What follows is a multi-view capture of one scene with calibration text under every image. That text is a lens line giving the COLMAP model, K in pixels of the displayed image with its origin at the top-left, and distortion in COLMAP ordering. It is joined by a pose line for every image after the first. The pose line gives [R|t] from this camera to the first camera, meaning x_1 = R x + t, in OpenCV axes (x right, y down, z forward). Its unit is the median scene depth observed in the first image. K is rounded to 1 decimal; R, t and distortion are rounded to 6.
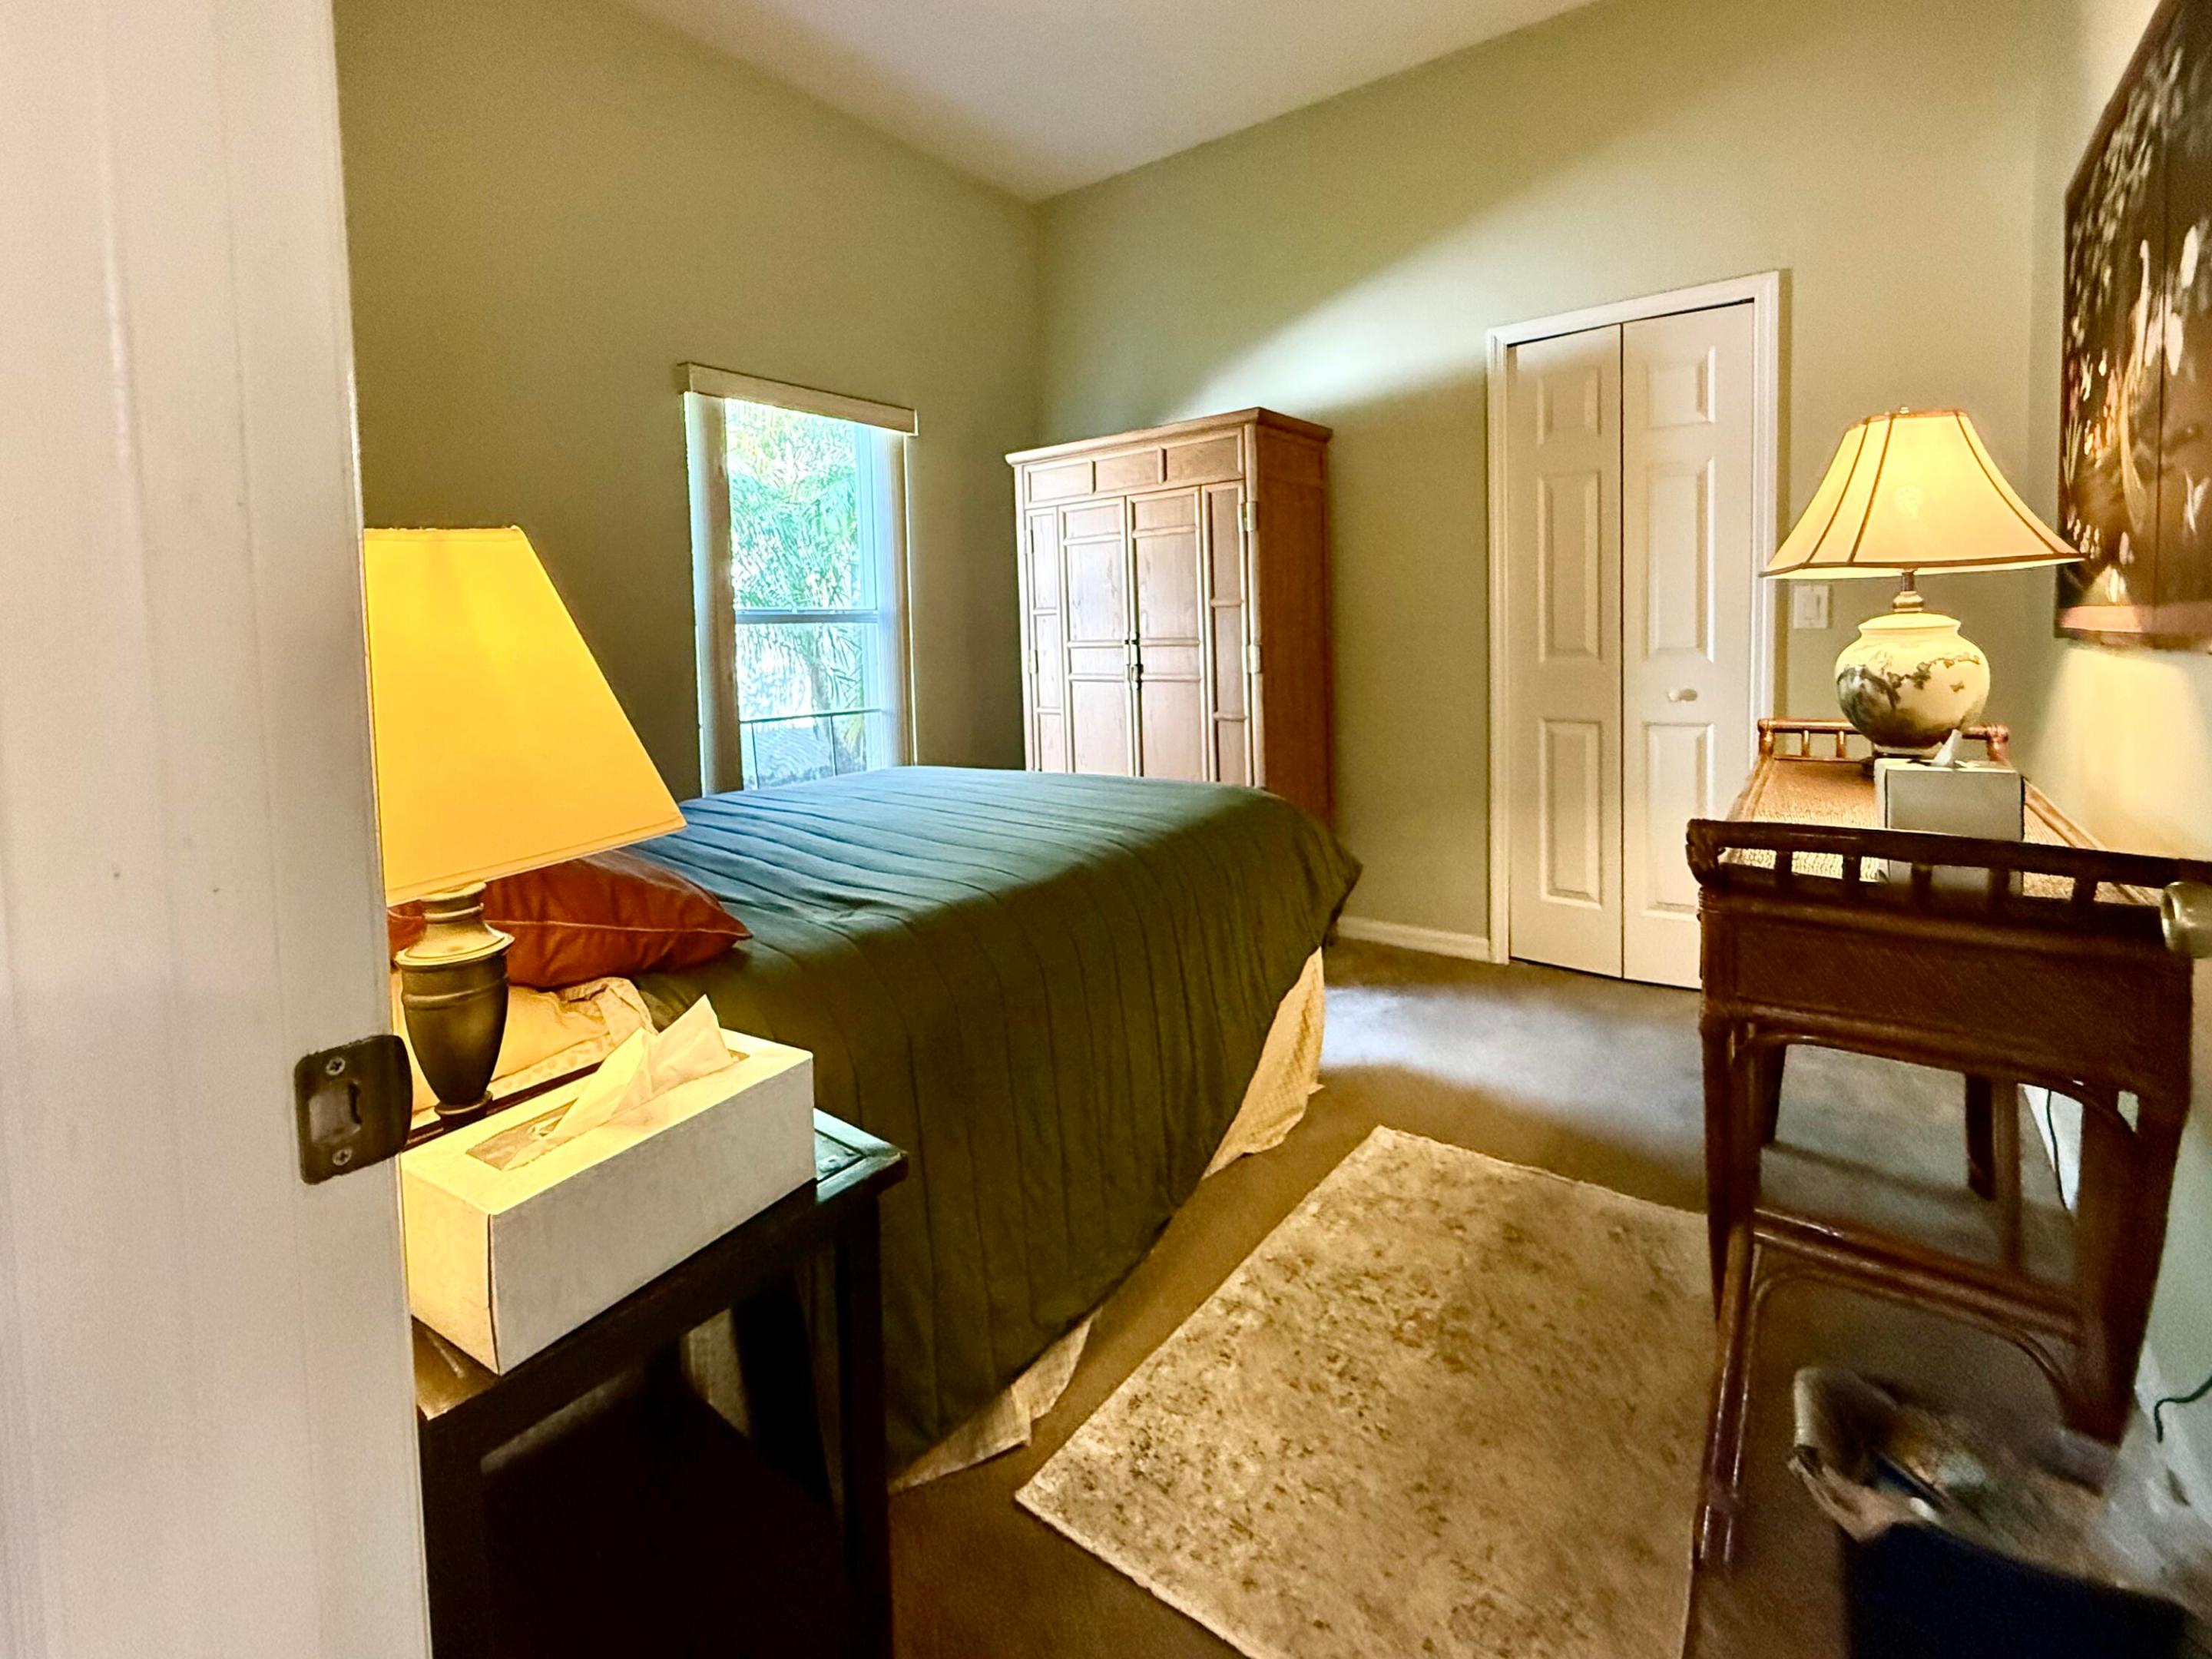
lens RADIAL K [[940.8, 0, 1103.4], [0, 940.8, 723.3], [0, 0, 1]] dist [-0.000632, 0.000188]
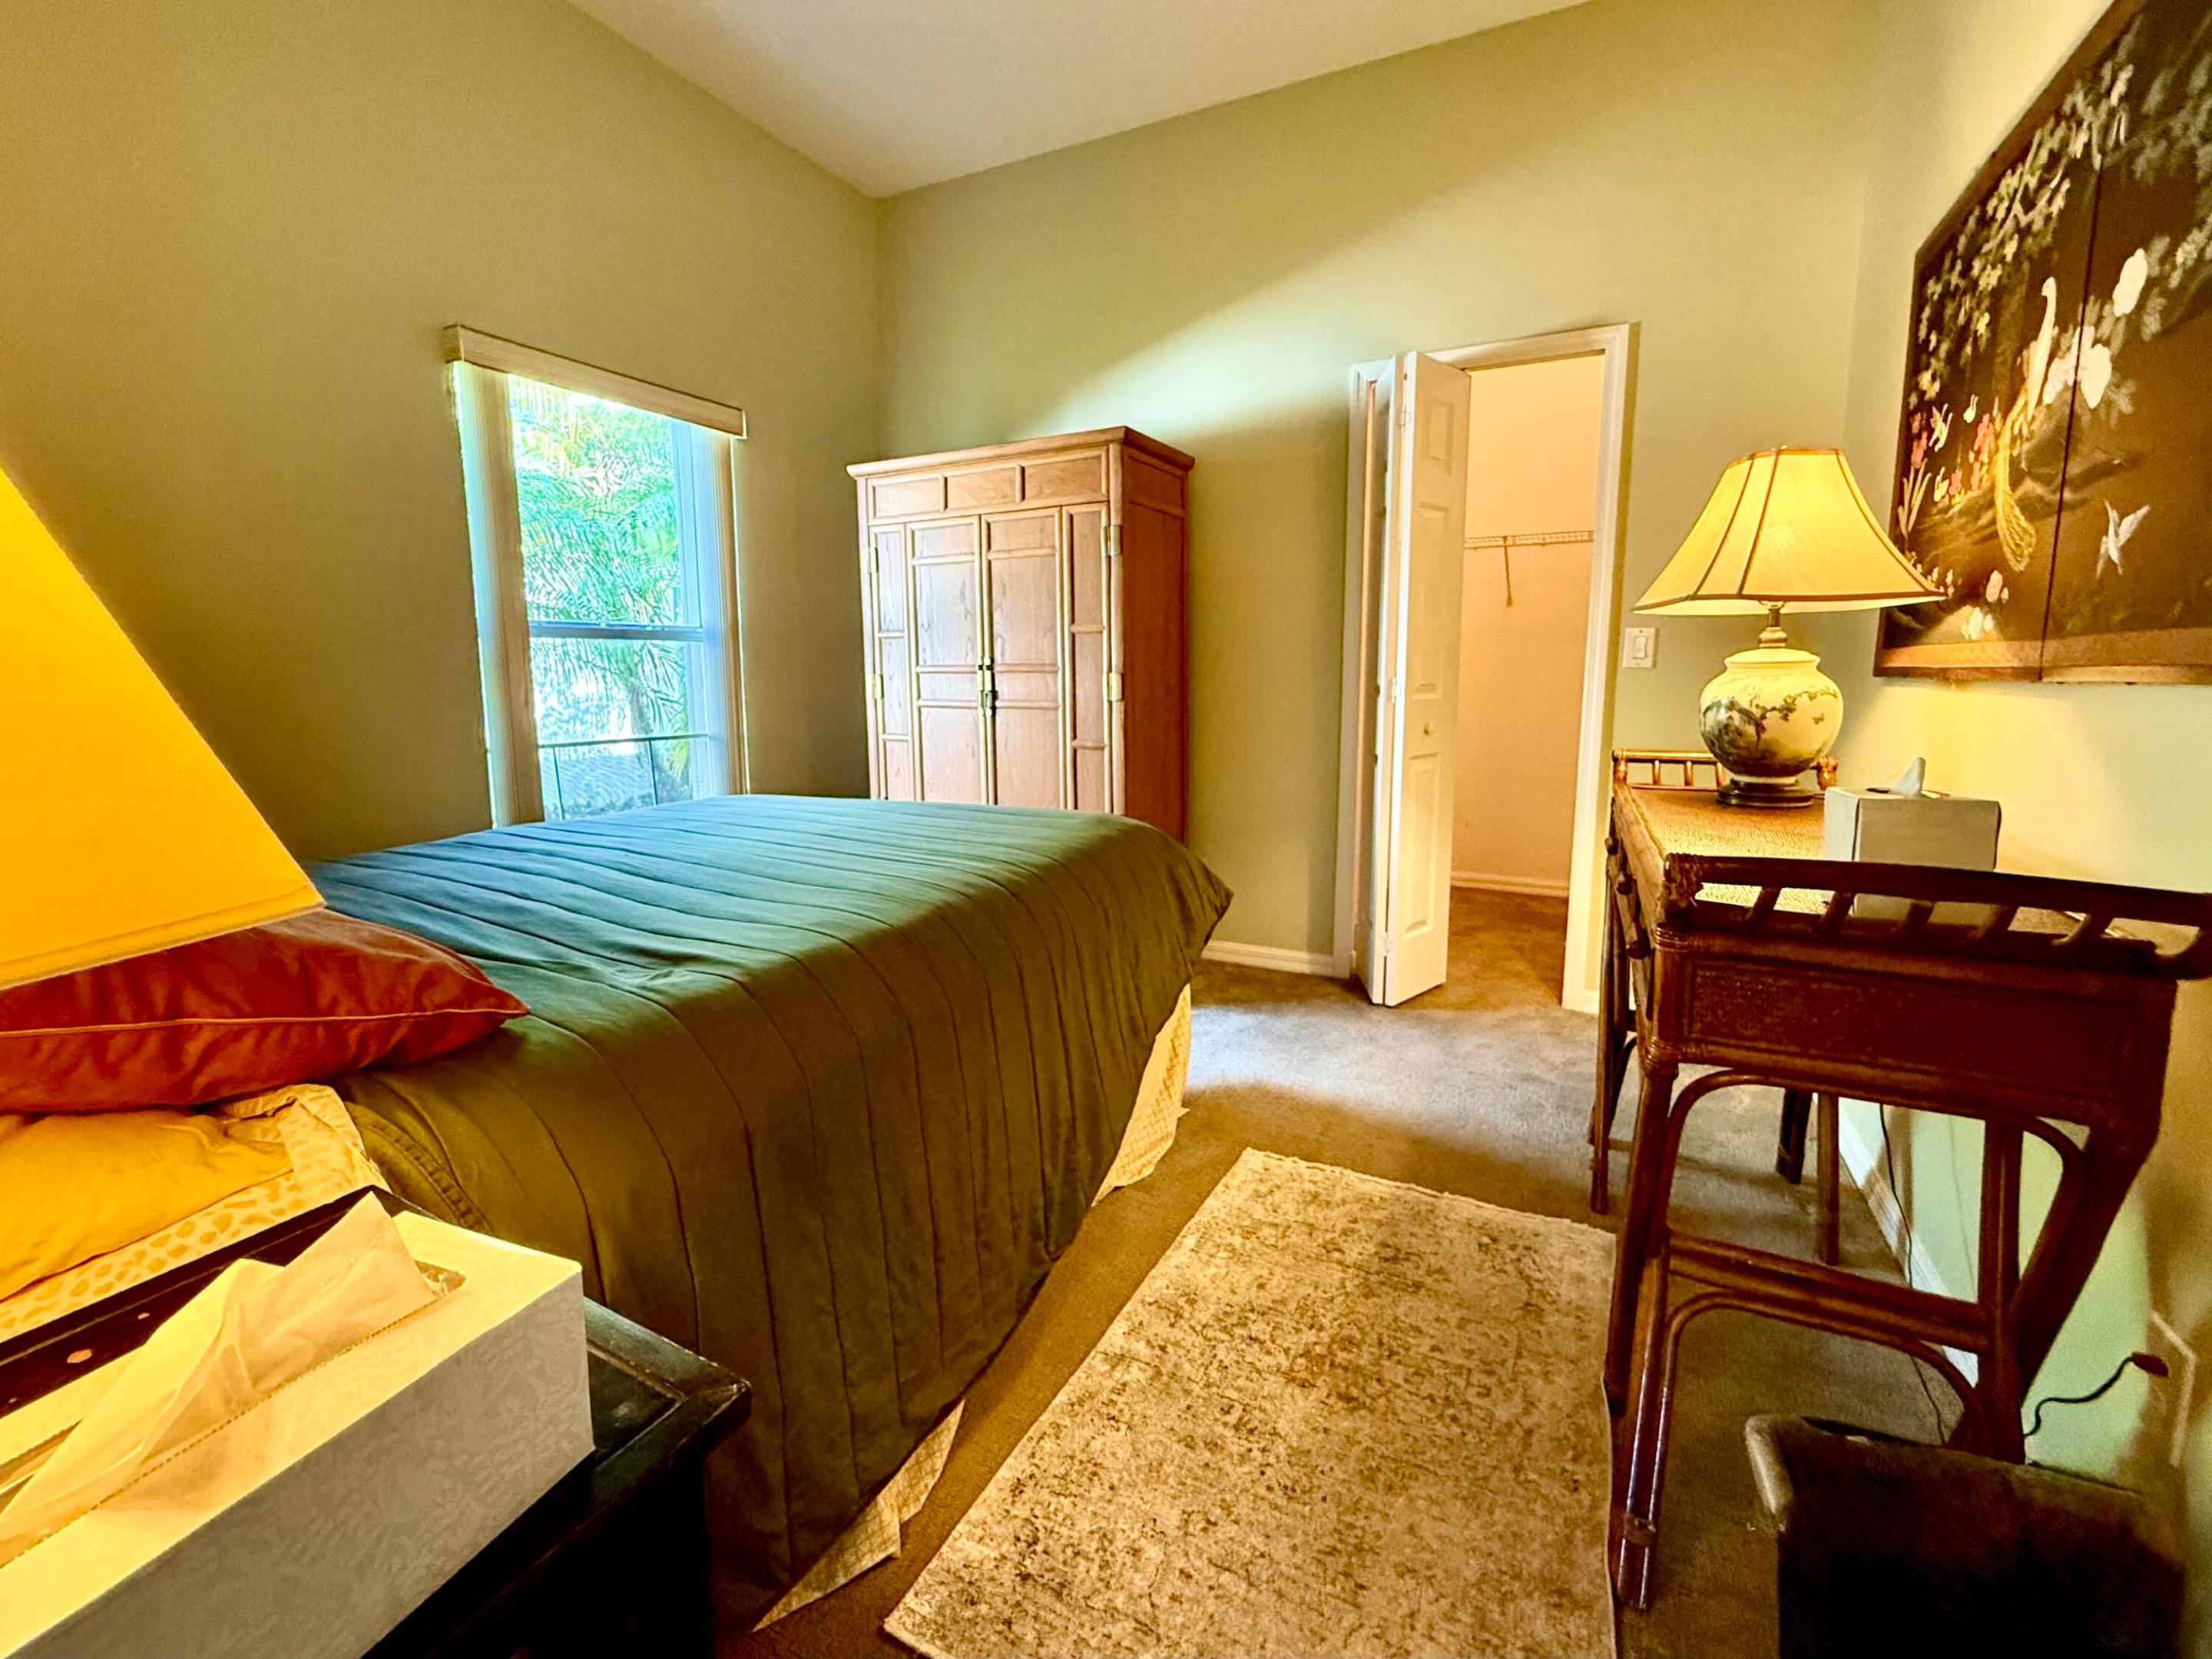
lens RADIAL K [[887.1, 0, 1159.1], [0, 887.1, 798.5], [0, 0, 1]] dist [-0.000082, 0.000206]
pose [[0.972201, -0.002502, 0.234133, -0.032413], [-0.009432, 0.998713, 0.049840, 0.005720], [-0.233956, -0.050663, 0.970926, 0.156529]]
